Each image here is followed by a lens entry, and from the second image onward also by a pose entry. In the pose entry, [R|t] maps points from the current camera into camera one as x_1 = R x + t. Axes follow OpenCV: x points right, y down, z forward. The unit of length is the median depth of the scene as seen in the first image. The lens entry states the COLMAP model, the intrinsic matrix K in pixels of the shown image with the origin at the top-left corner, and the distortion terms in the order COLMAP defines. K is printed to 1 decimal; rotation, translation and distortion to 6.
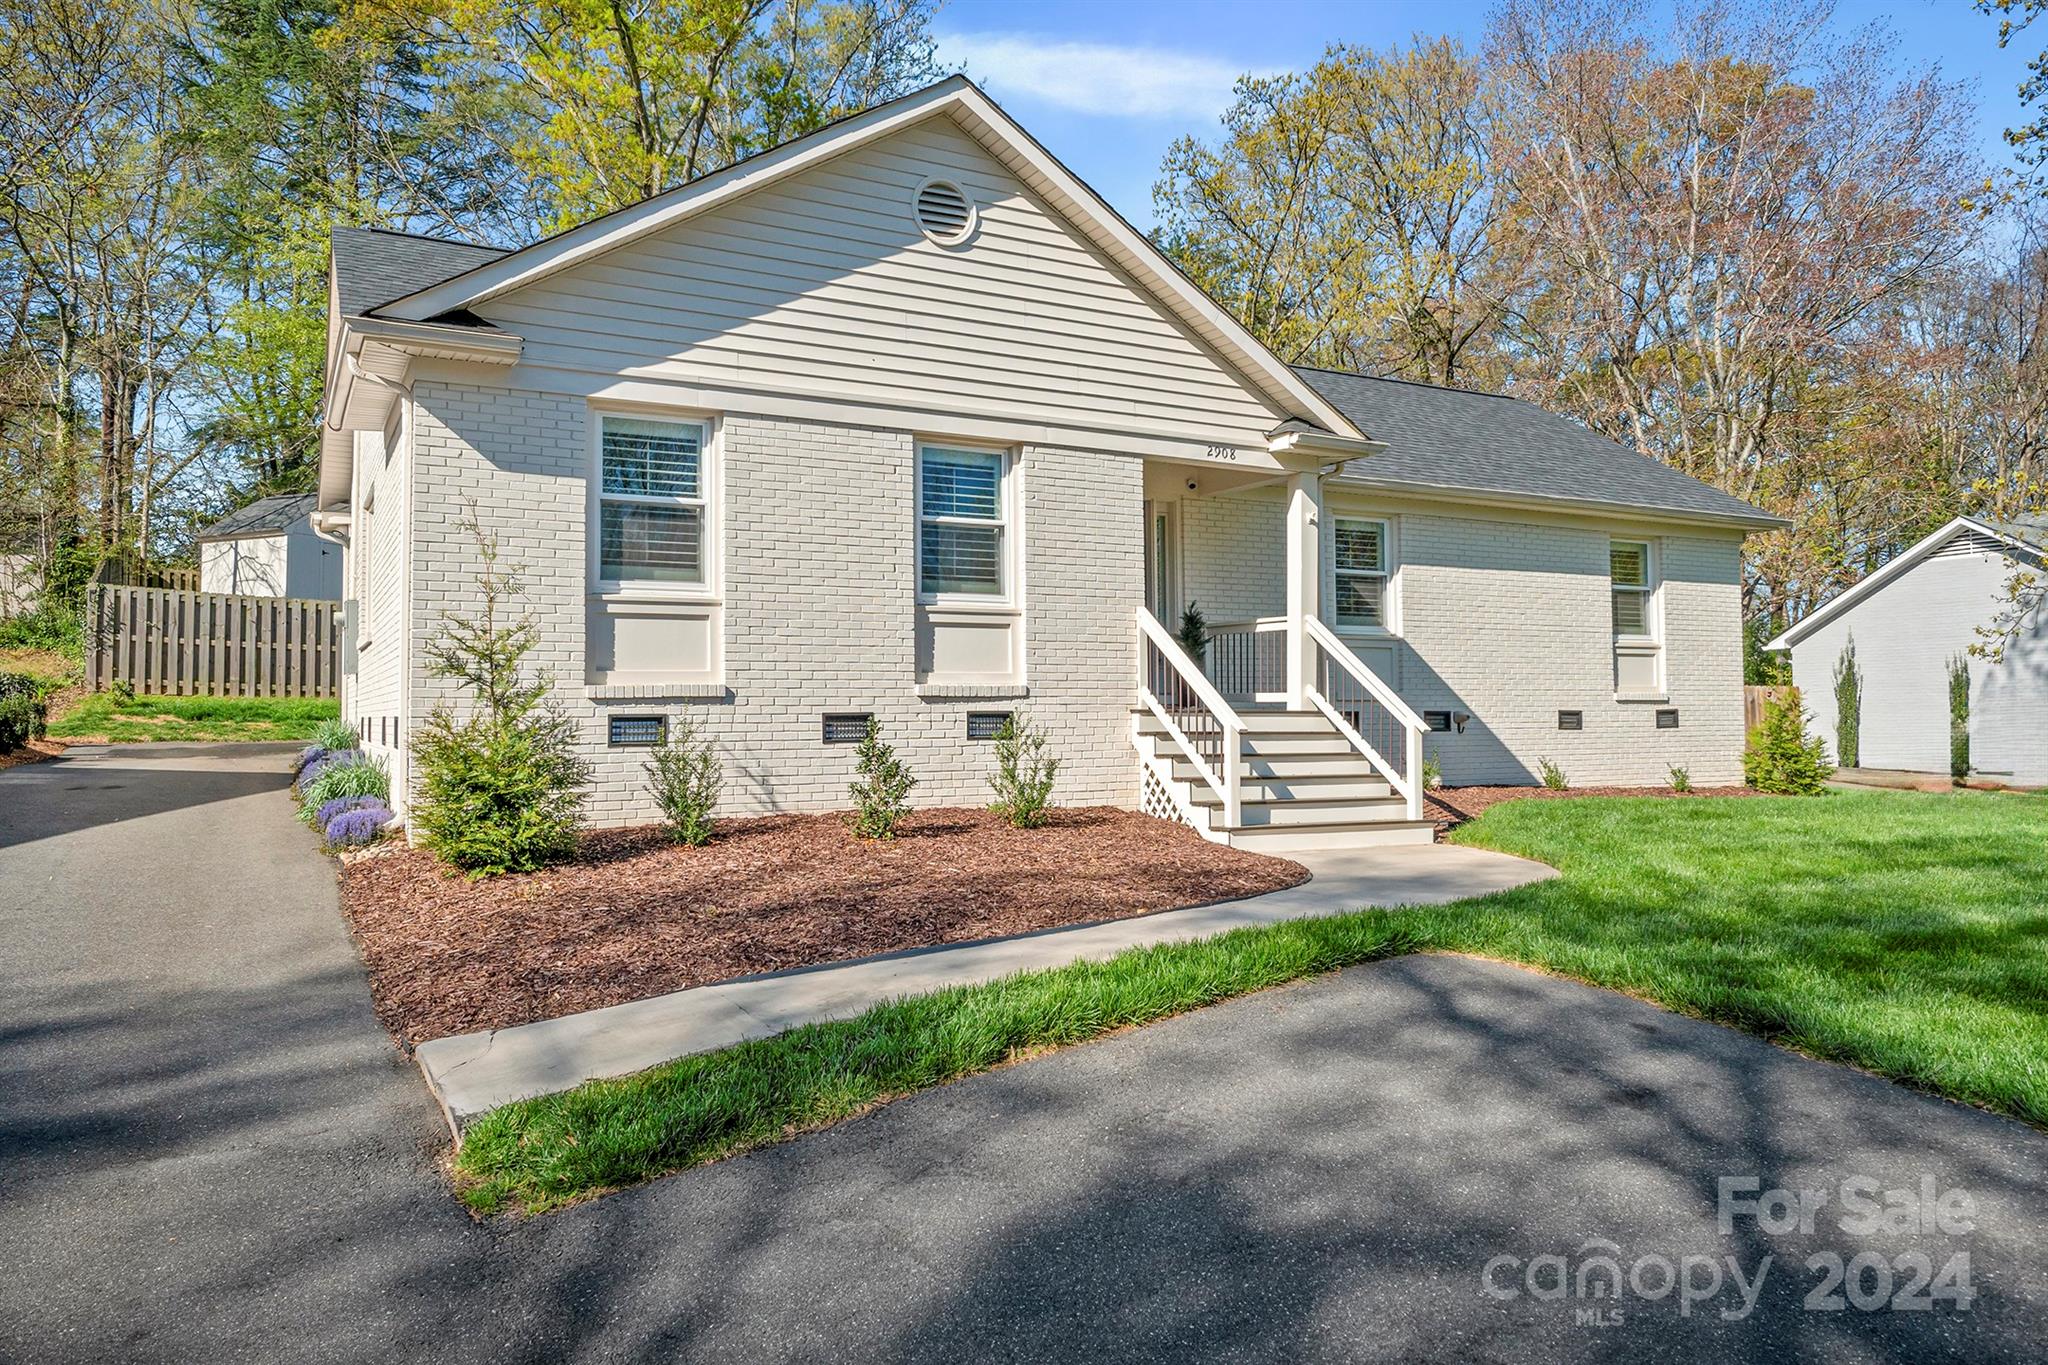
lens RADIAL K [[1499.1, 0, 1024.8], [0, 1499.1, 680.2], [0, 0, 1]] dist [-0.007276, -0.001284]
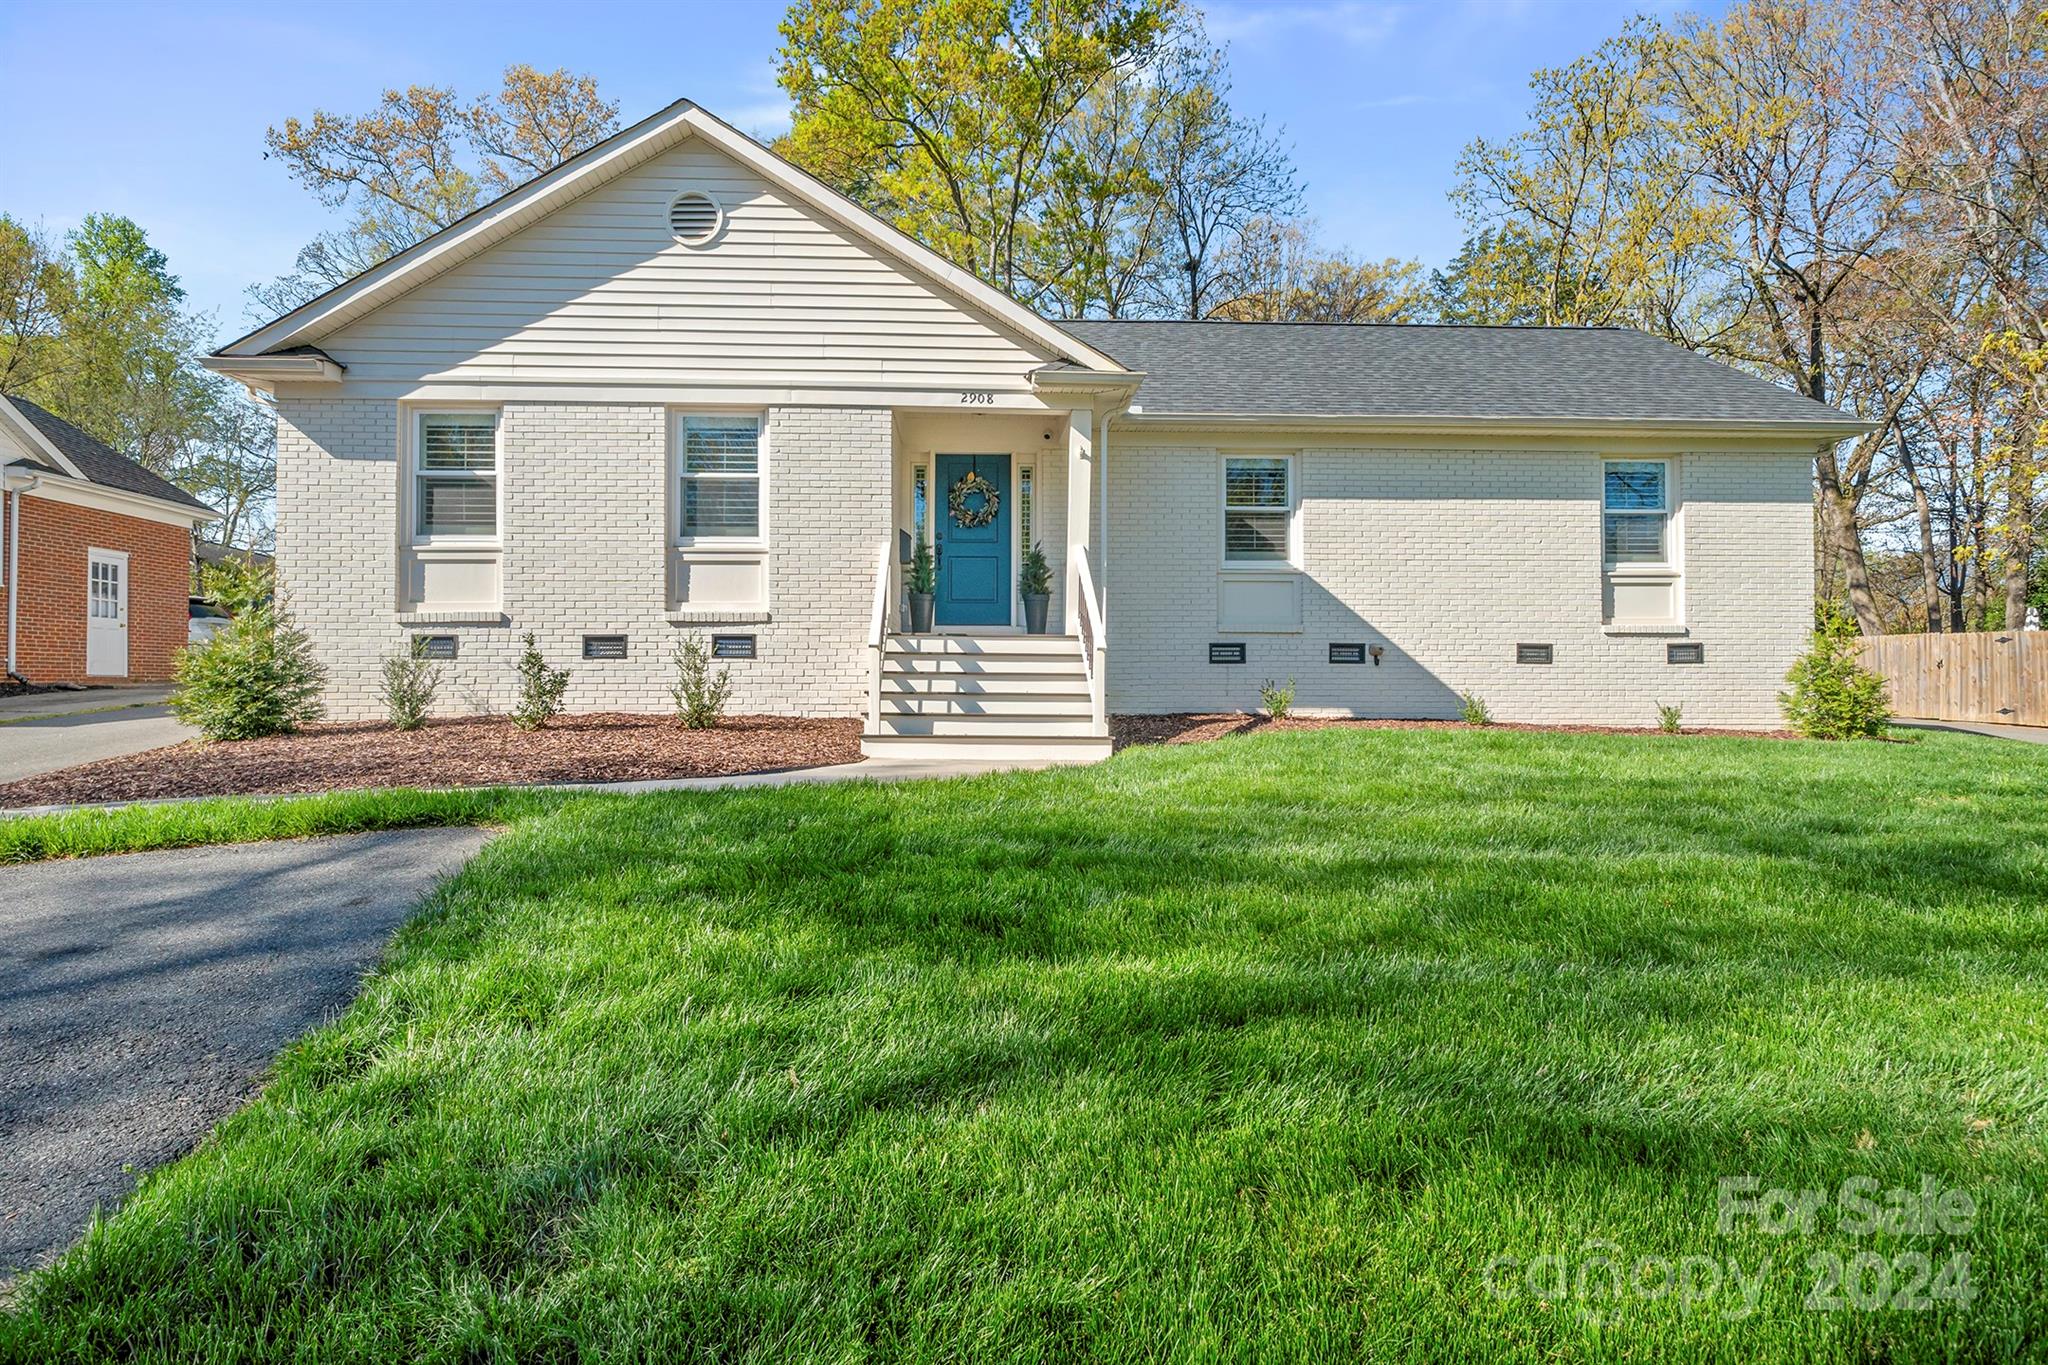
lens RADIAL K [[1148.5, 0, 1024.0], [0, 1148.5, 683.7], [0, 0, 1]] dist [-0.002595, 0.000027]
pose [[0.885127, 0.004330, -0.465329, 0.603649], [0.004872, 0.999816, 0.018570, 0.044254], [0.465323, -0.018704, 0.884943, 0.299105]]
